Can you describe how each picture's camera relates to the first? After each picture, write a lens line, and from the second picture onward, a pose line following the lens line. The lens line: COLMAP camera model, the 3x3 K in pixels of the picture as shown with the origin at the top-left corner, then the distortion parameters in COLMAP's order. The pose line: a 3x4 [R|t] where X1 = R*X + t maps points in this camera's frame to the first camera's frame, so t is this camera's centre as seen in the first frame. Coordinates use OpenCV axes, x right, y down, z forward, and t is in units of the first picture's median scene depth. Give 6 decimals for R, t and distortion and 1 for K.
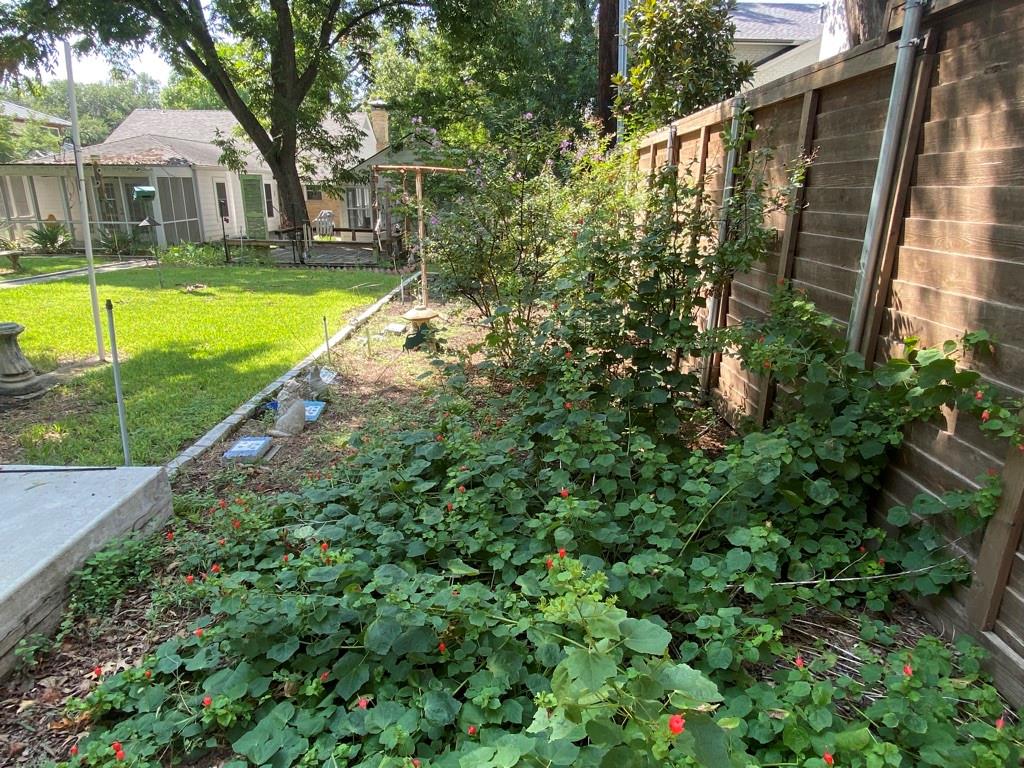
lens RADIAL K [[603.2, 0, 512.0], [0, 603.2, 384.0], [0, 0, 1]] dist [-0.006469, -0.002781]
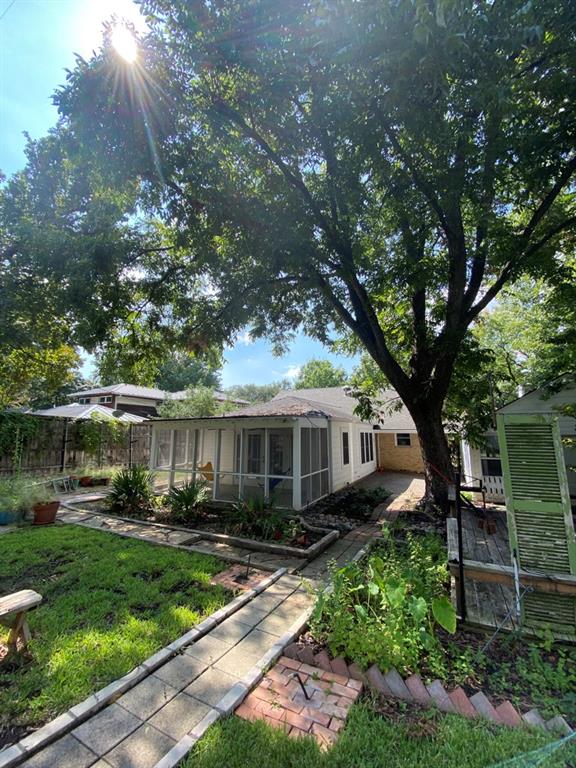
lens RADIAL K [[312.1, 0, 288.0], [0, 312.1, 384.0], [0, 0, 1]] dist [0.000052, -0.000001]
pose [[0.884378, -0.091865, -0.457641, -0.344634], [-0.128868, 0.894282, -0.428548, -0.176020], [0.448629, 0.437974, 0.779045, 0.529248]]
